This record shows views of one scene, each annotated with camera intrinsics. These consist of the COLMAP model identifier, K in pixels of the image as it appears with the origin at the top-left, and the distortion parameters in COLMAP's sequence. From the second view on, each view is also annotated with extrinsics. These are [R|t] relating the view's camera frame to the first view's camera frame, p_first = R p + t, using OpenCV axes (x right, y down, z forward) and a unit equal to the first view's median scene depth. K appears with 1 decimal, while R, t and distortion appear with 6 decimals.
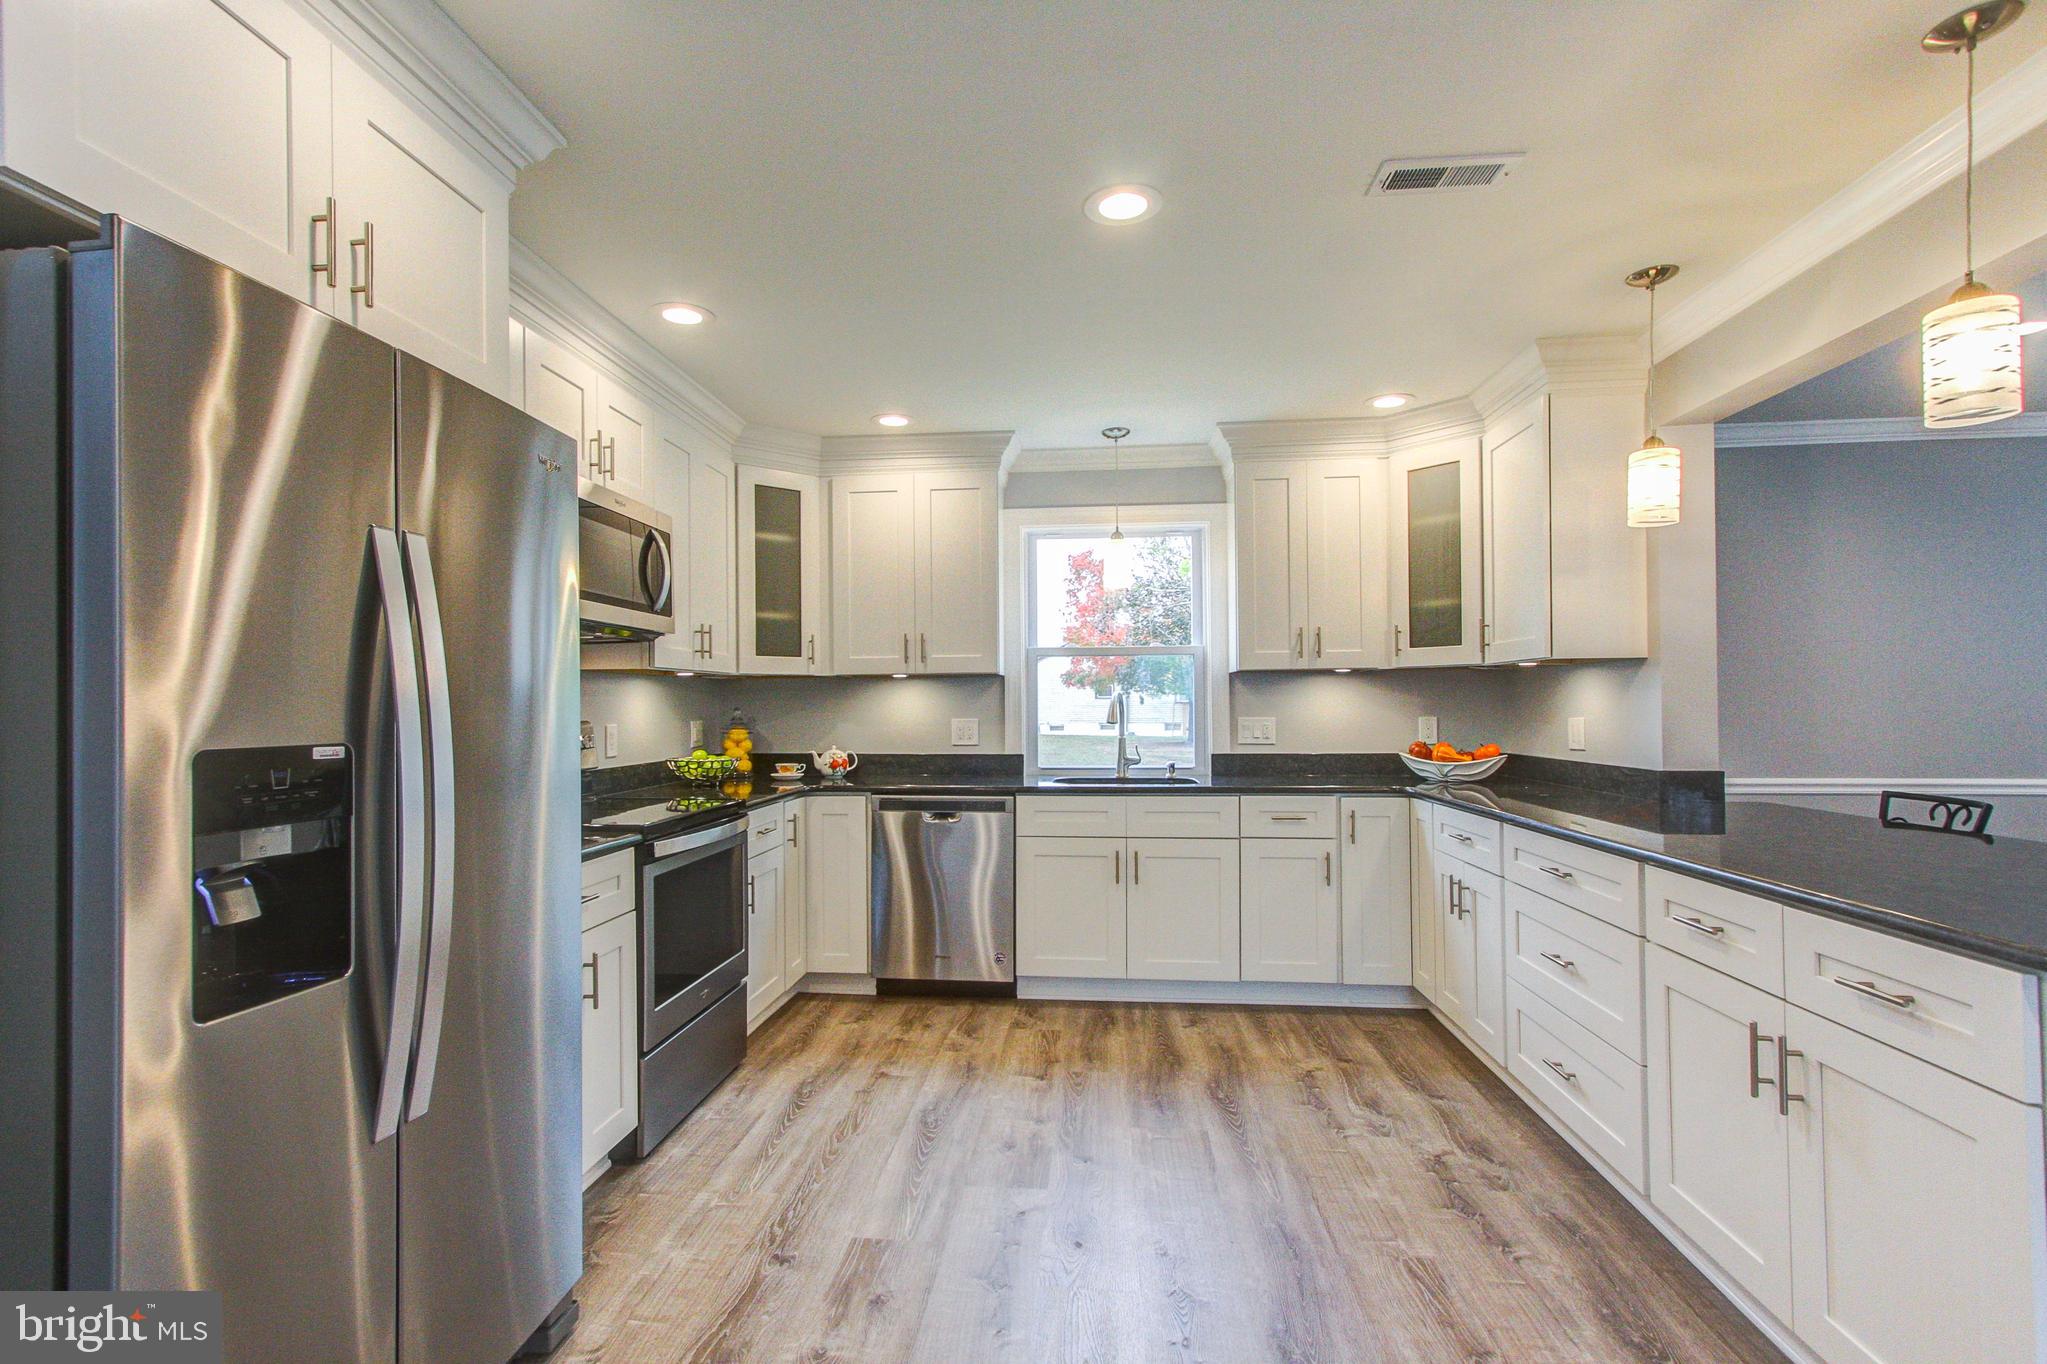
lens RADIAL K [[960.7, 0, 1015.4], [0, 960.7, 707.7], [0, 0, 1]] dist [0.015677, 0.000008]
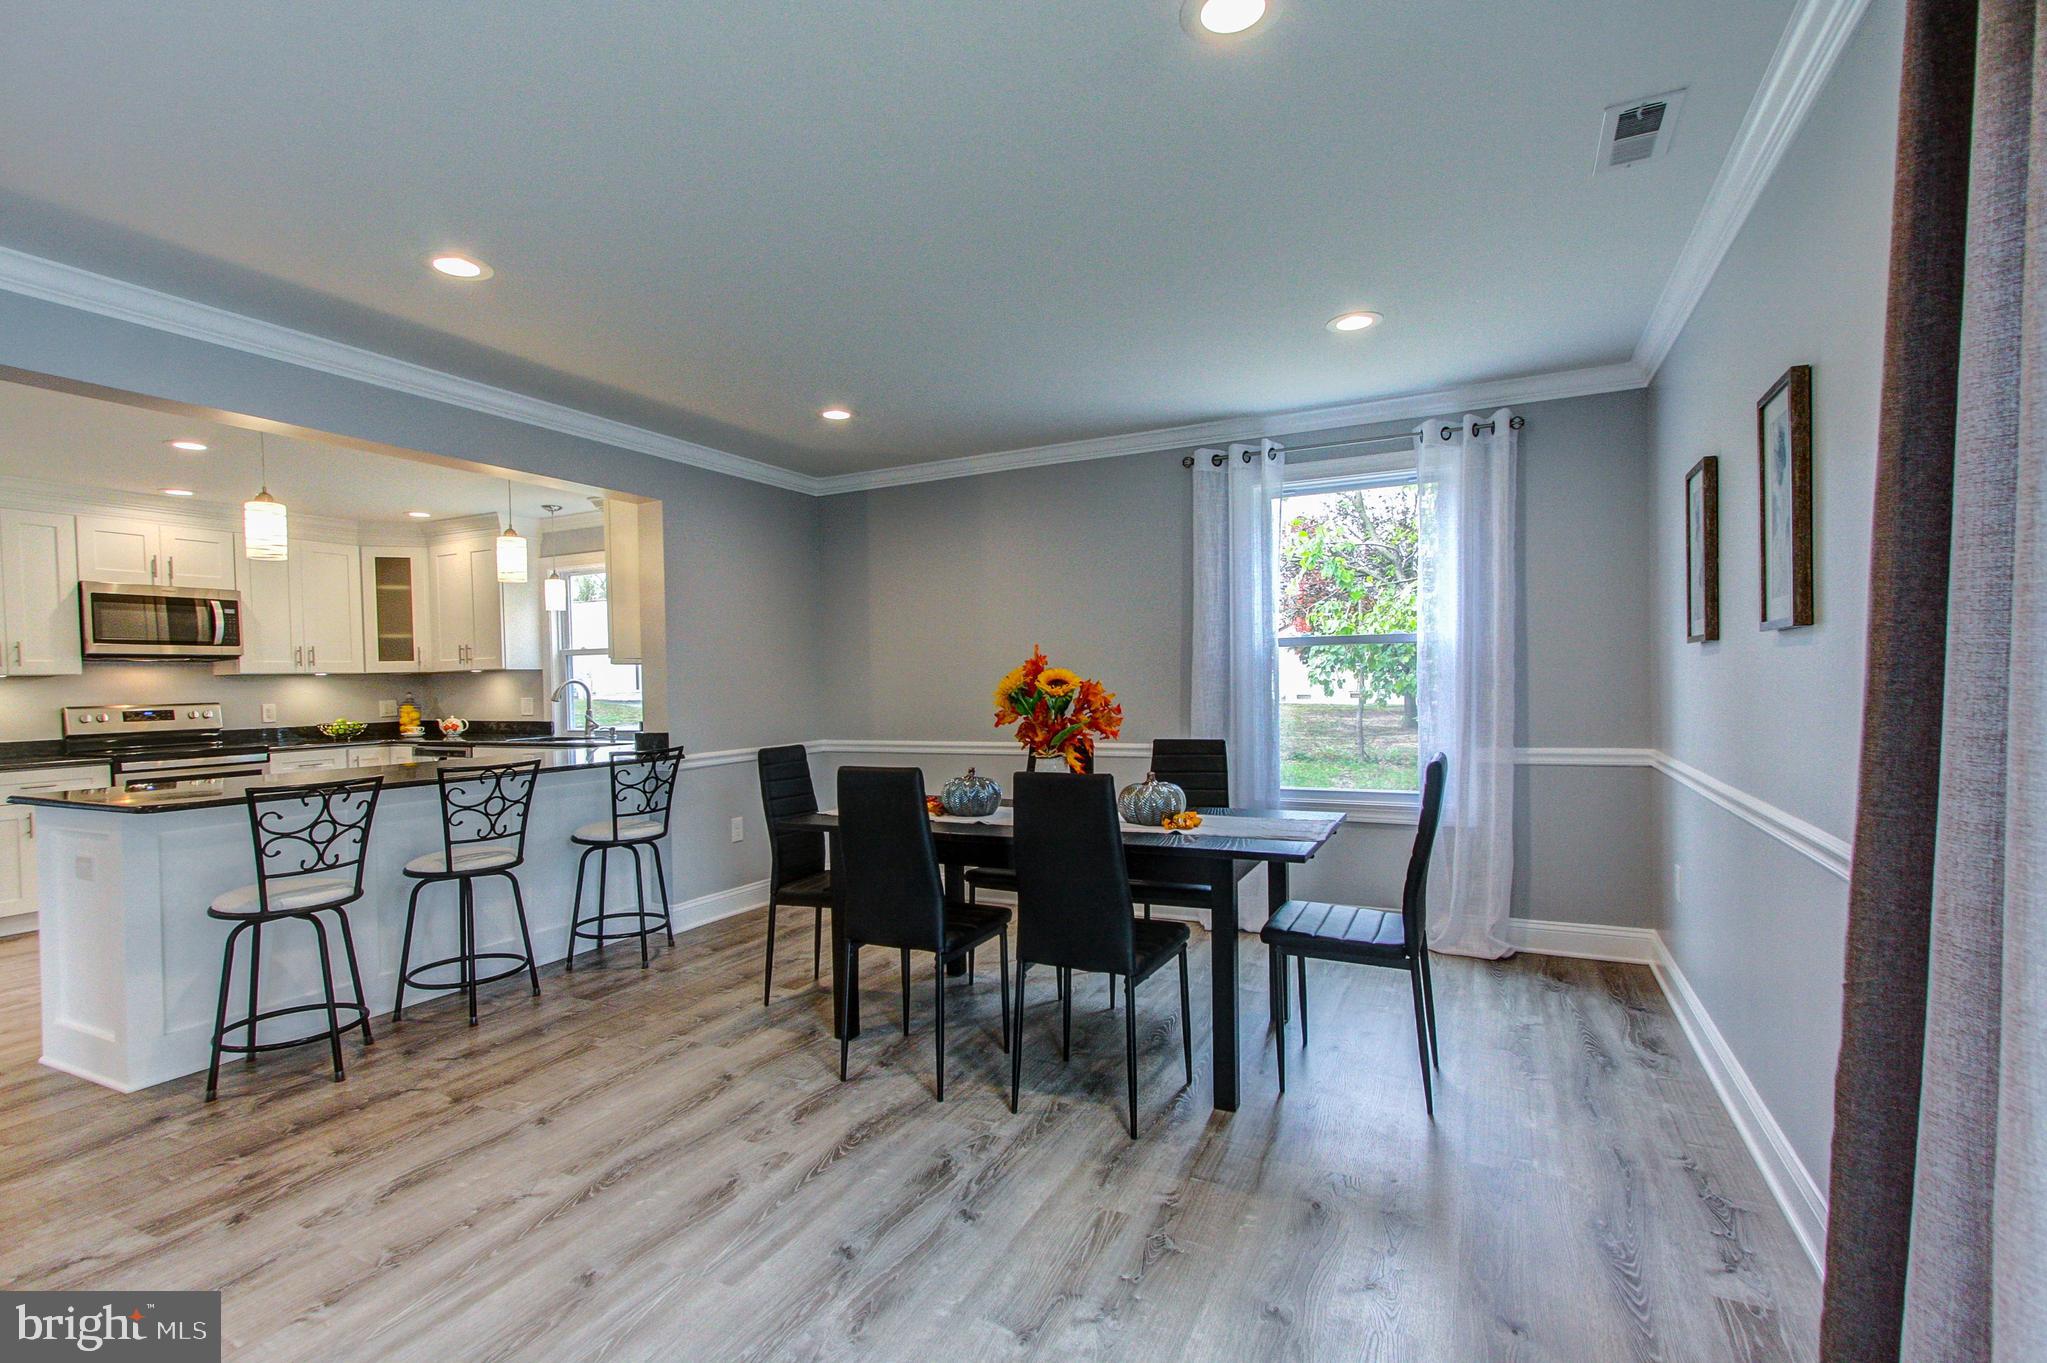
lens RADIAL K [[960.7, 0, 1015.4], [0, 960.7, 707.2], [0, 0, 1]] dist [0.015677, 0.000008]
pose [[0.932426, -0.003997, -0.361339, 1.322650], [0.015754, 0.999438, 0.029597, -0.006851], [0.361017, -0.033290, 0.931965, -0.149826]]
